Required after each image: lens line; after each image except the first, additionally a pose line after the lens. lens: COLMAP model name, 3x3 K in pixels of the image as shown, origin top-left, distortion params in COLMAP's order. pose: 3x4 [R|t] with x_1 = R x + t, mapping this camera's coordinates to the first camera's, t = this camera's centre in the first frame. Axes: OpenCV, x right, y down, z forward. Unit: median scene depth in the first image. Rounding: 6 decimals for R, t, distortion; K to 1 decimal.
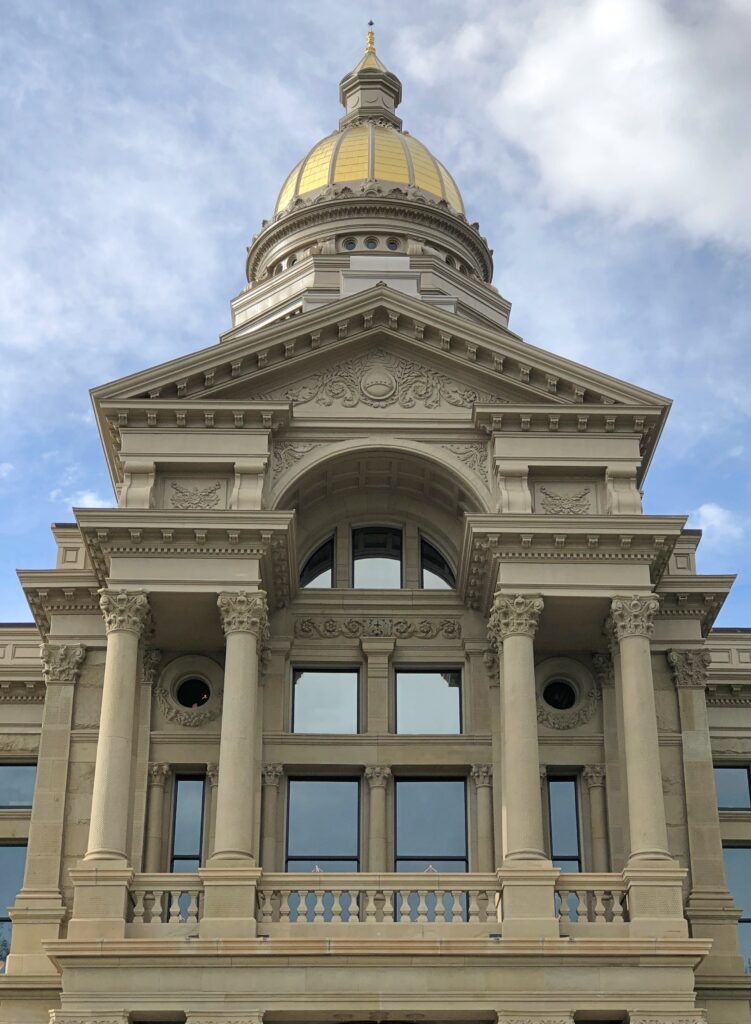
lens RADIAL K [[1734.6, 0, 443.8], [0, 1734.6, 487.0], [0, 0, 1]] dist [0.040658, 0.000000]
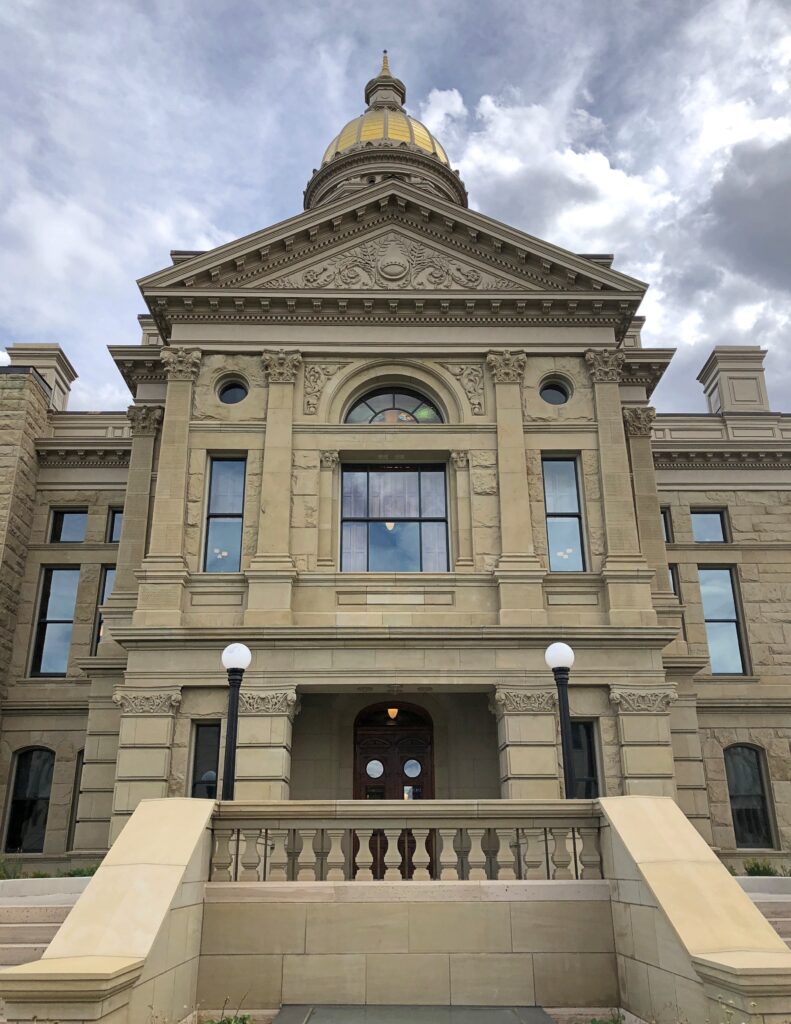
lens RADIAL K [[889.3, 0, 410.4], [0, 889.3, 517.6], [0, 0, 1]] dist [-0.021593, -0.006183]
pose [[0.999752, -0.007709, -0.020873, -0.011957], [0.009828, 0.994590, 0.103414, 0.104011], [0.019963, -0.103594, 0.994419, 0.341362]]
